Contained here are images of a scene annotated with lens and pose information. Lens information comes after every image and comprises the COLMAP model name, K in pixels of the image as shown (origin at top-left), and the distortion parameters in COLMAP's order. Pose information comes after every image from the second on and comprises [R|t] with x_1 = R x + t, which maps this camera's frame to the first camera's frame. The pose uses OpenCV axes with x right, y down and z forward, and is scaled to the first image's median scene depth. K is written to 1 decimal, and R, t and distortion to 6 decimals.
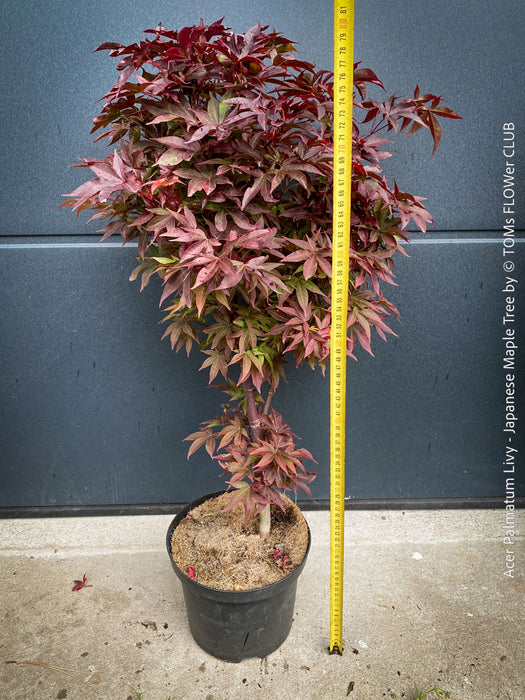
lens RADIAL K [[569.0, 0, 263.2], [0, 569.0, 341.4], [0, 0, 1]] dist [0.015562, -0.007402]
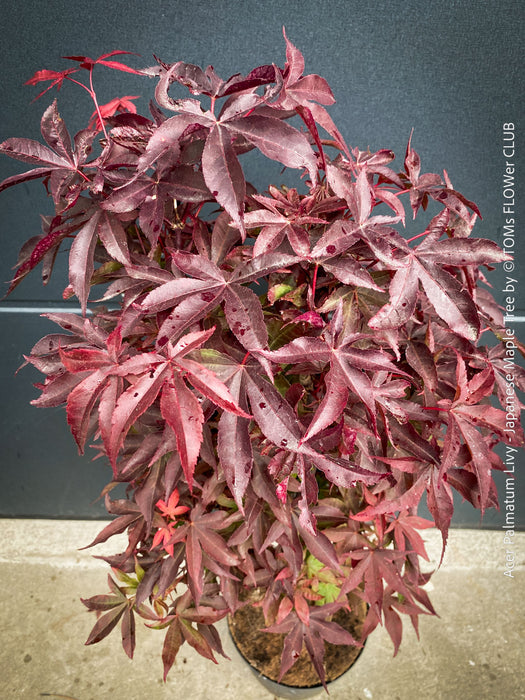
lens RADIAL K [[569.0, 0, 262.6], [0, 569.0, 349.5], [0, 0, 1]] dist [0.015562, -0.007402]
pose [[0.998868, 0.041391, -0.023420, -0.023999], [-0.029178, 0.922247, 0.385497, -0.465066], [0.037556, -0.384378, 0.922412, 0.241244]]
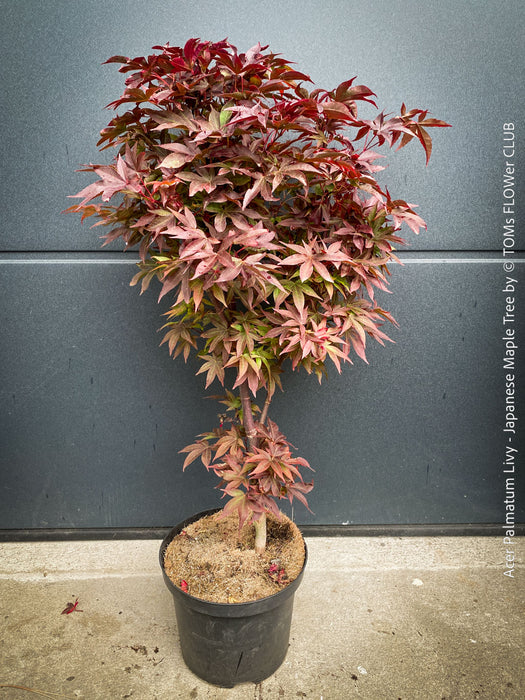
lens RADIAL K [[569.0, 0, 263.0], [0, 569.0, 339.4], [0, 0, 1]] dist [0.015562, -0.007402]
pose [[0.999965, 0.008230, 0.001524, 0.002549], [-0.008041, 0.995150, -0.098043, 0.072347], [-0.002323, 0.098027, 0.995181, -0.006264]]
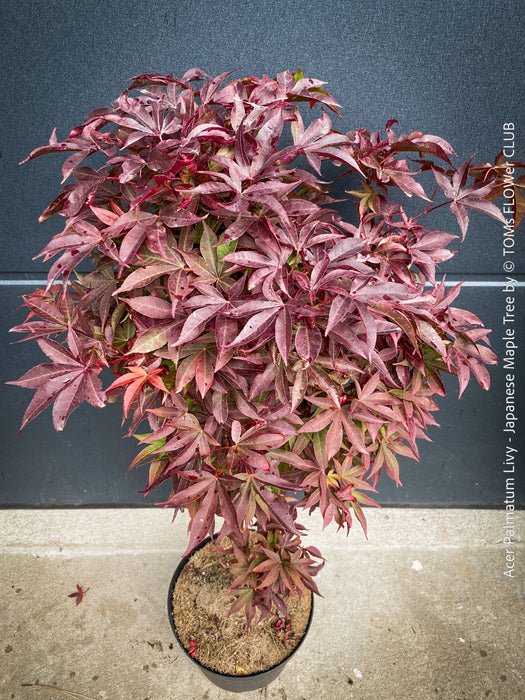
lens RADIAL K [[569.0, 0, 264.3], [0, 569.0, 346.7], [0, 0, 1]] dist [0.015562, -0.007402]
pose [[0.999723, 0.023531, -0.001075, -0.011109], [-0.021530, 0.931298, 0.363622, -0.404984], [0.009557, -0.363498, 0.931546, 0.225074]]
